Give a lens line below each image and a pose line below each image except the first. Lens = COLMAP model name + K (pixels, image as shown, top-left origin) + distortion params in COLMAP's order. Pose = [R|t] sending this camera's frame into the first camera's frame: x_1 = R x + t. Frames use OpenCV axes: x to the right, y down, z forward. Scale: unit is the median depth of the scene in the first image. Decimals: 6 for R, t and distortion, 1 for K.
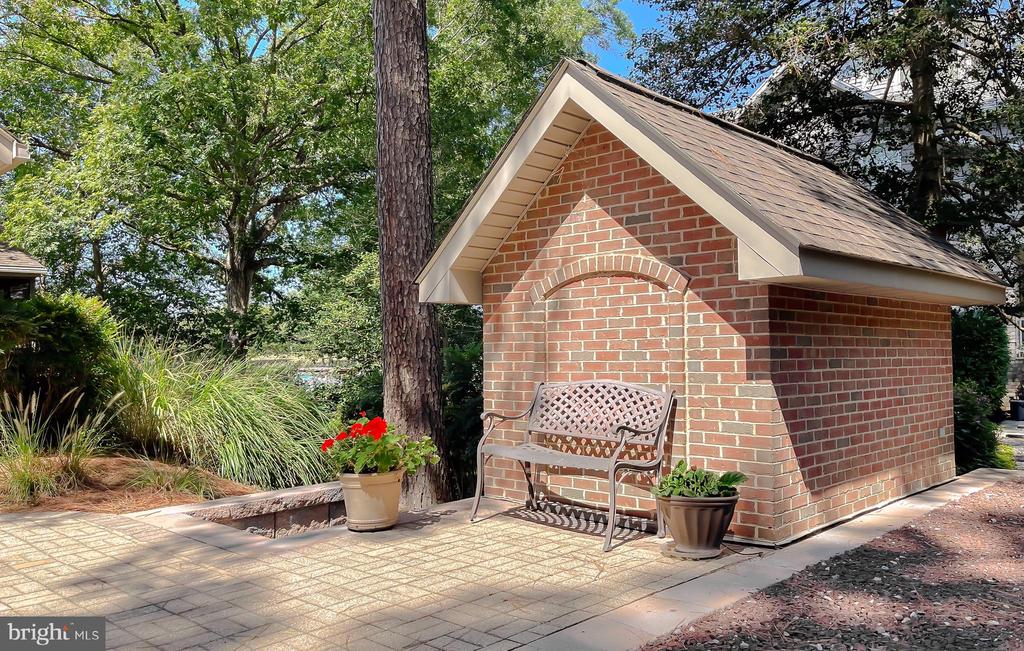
lens RADIAL K [[813.1, 0, 515.8], [0, 813.1, 319.8], [0, 0, 1]] dist [0.012642, 0.001591]
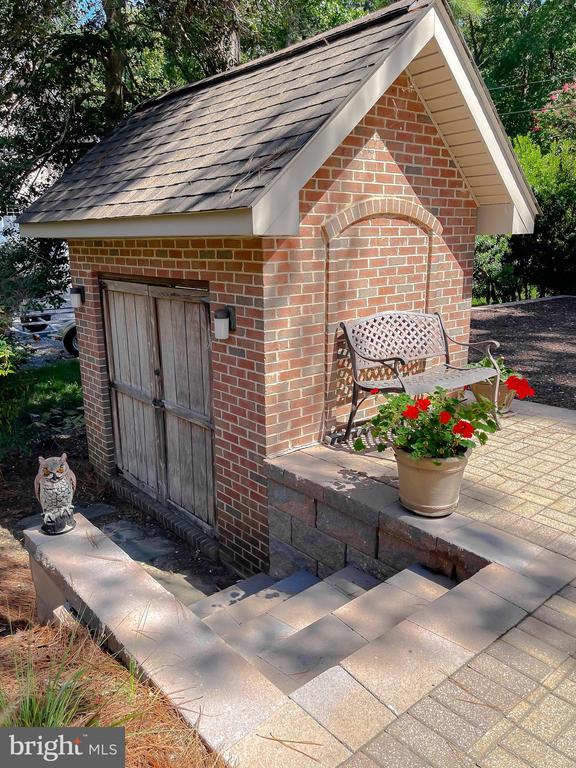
lens RADIAL K [[606.5, 0, 289.4], [0, 606.5, 392.1], [0, 0, 1]] dist [0.053713, -0.048076]
pose [[0.090690, -0.236641, 0.967355, -0.785456], [-0.028254, 0.970356, 0.240024, -0.019197], [-0.995478, -0.049099, 0.081315, 1.081678]]
